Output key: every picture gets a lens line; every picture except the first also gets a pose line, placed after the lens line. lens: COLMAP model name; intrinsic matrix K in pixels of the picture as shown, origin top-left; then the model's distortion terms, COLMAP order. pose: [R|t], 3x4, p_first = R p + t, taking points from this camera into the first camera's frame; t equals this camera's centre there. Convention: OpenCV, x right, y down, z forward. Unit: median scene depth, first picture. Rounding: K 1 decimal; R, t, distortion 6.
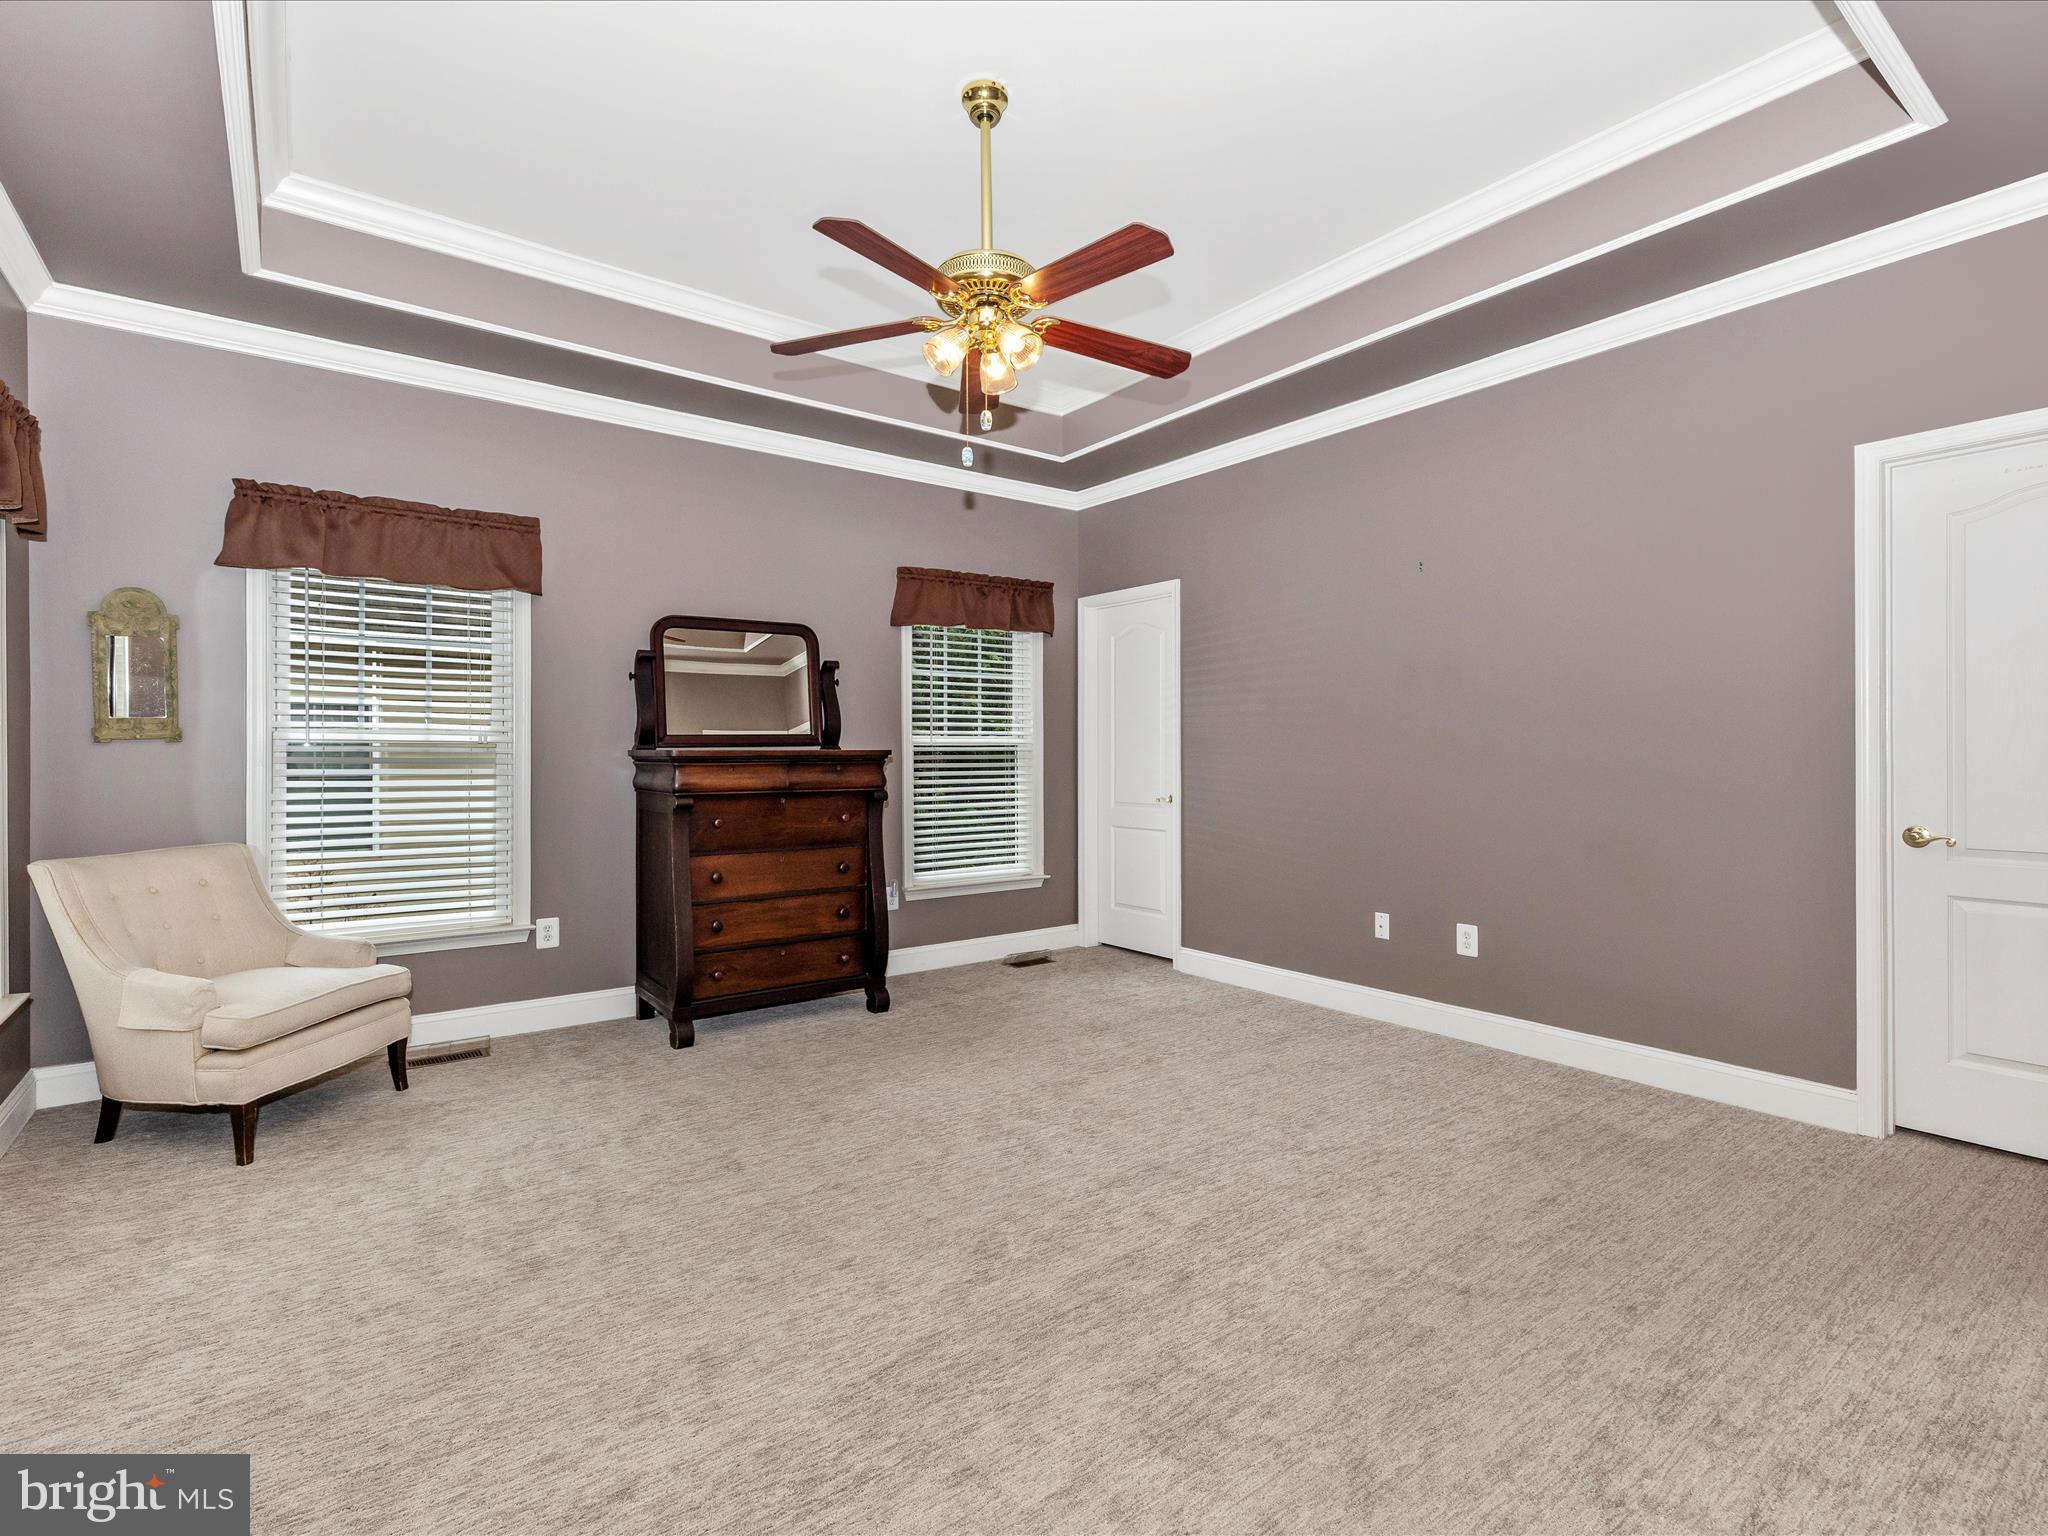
lens RADIAL K [[961.1, 0, 1023.7], [0, 961.1, 754.2], [0, 0, 1]] dist [0.002353, -0.000740]
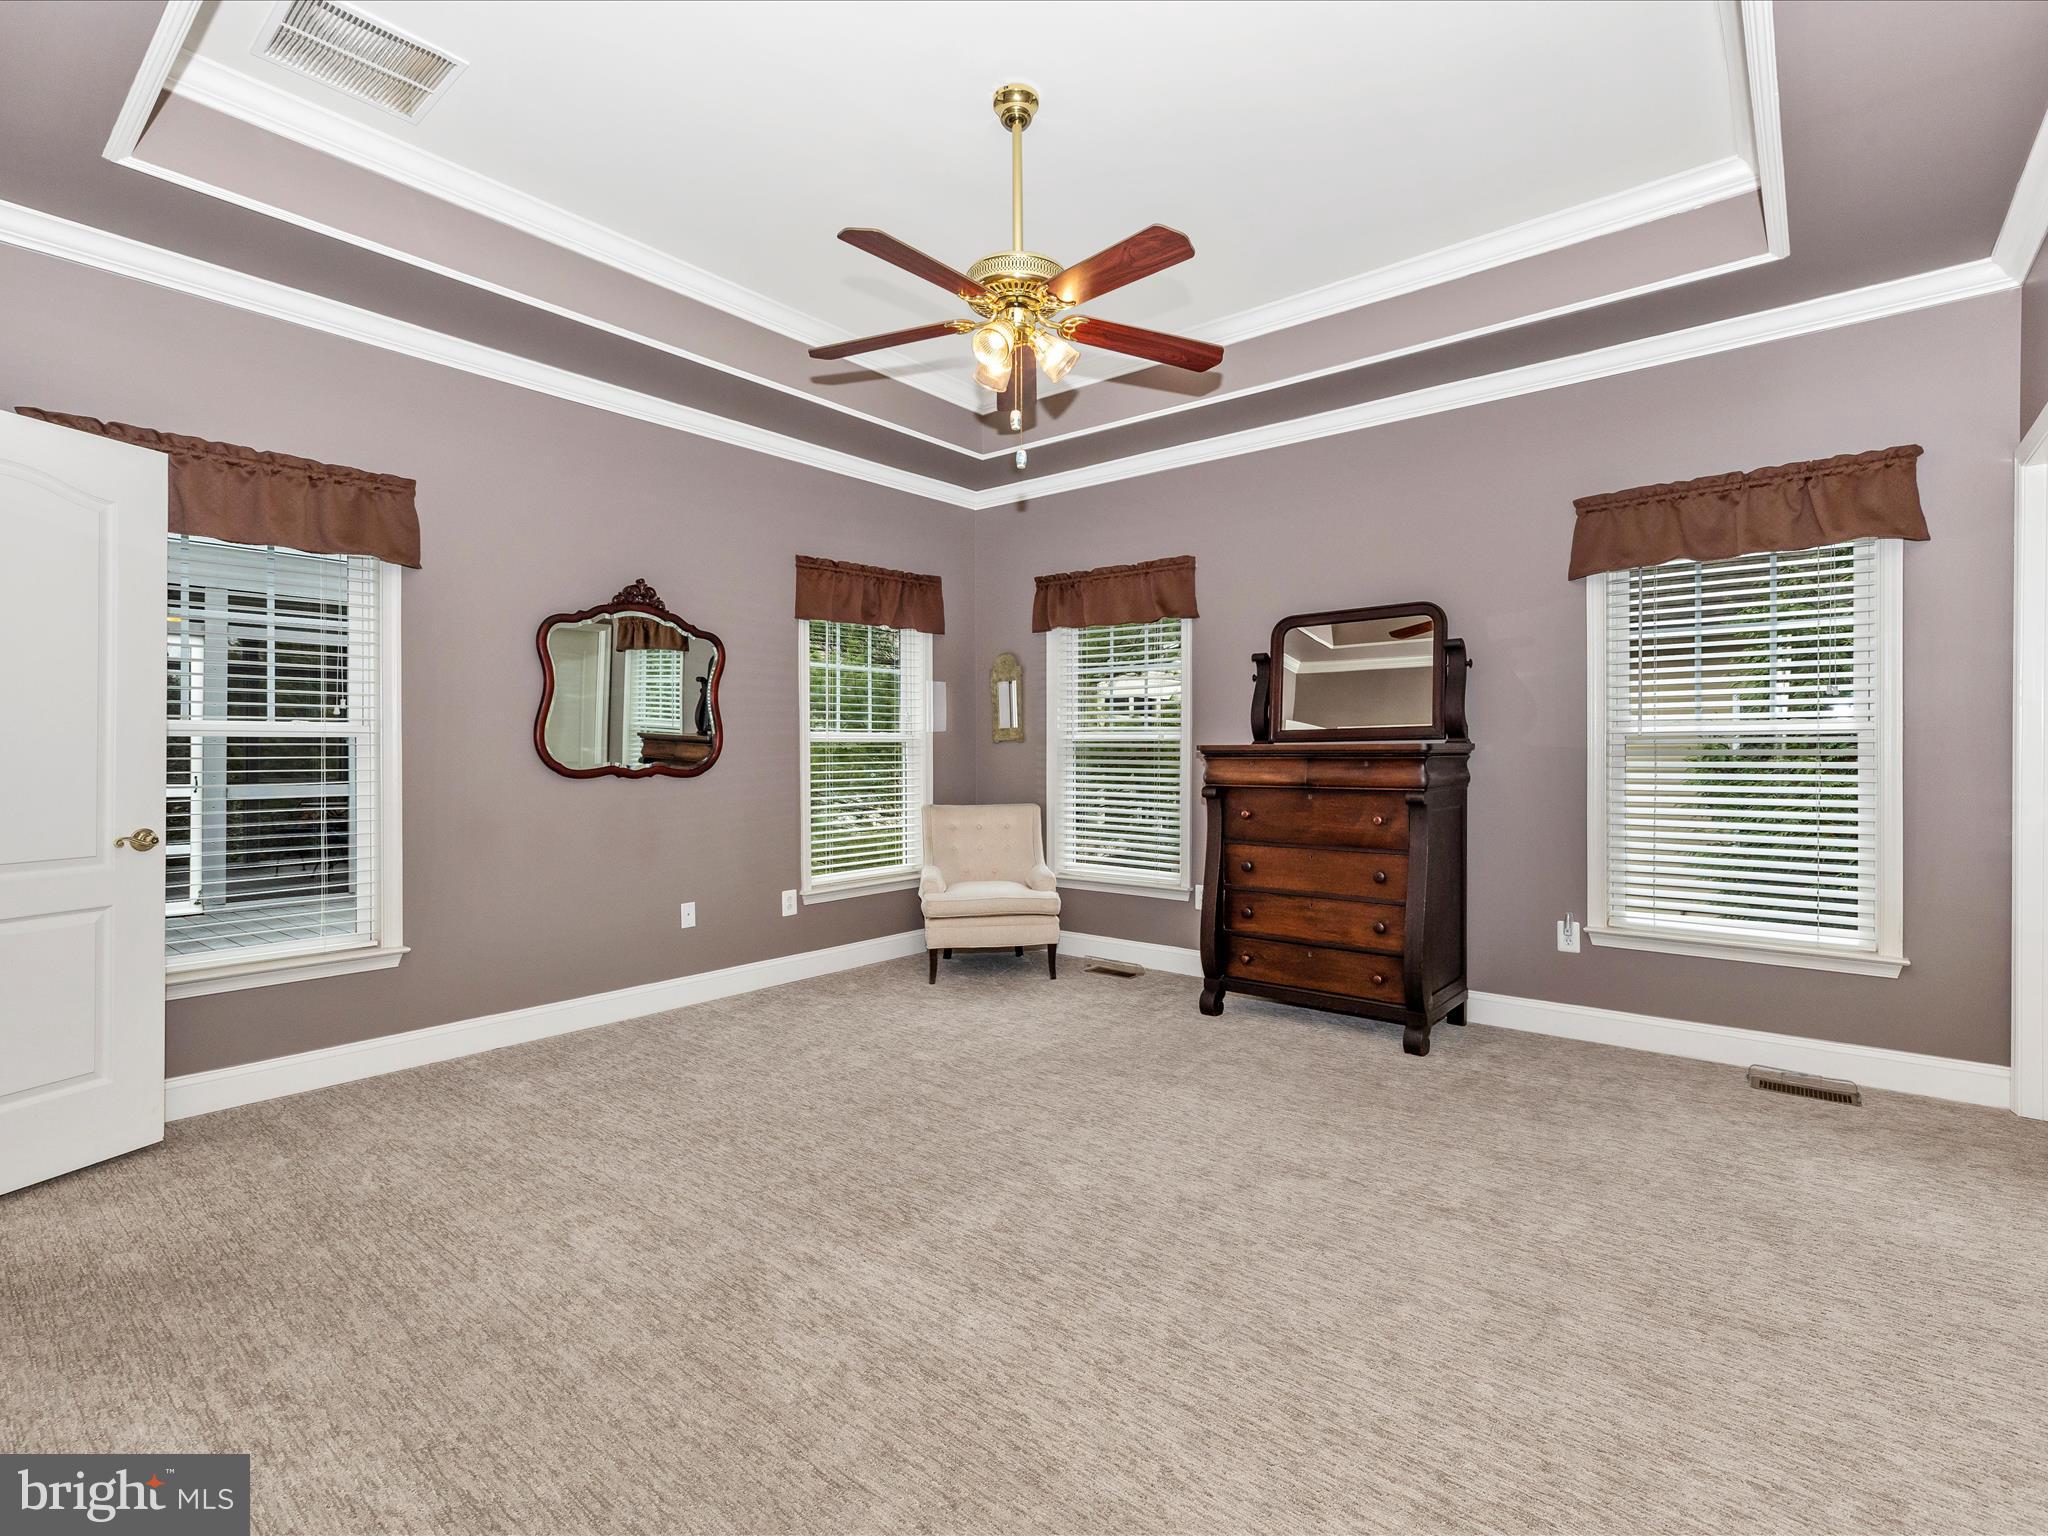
lens RADIAL K [[961.1, 0, 1023.7], [0, 961.1, 754.2], [0, 0, 1]] dist [0.002353, -0.000740]
pose [[0.251282, 0.006836, -0.967890, 0.622912], [0.001682, 0.999970, 0.007499, -0.002184], [0.967912, -0.003512, 0.251263, 0.491081]]
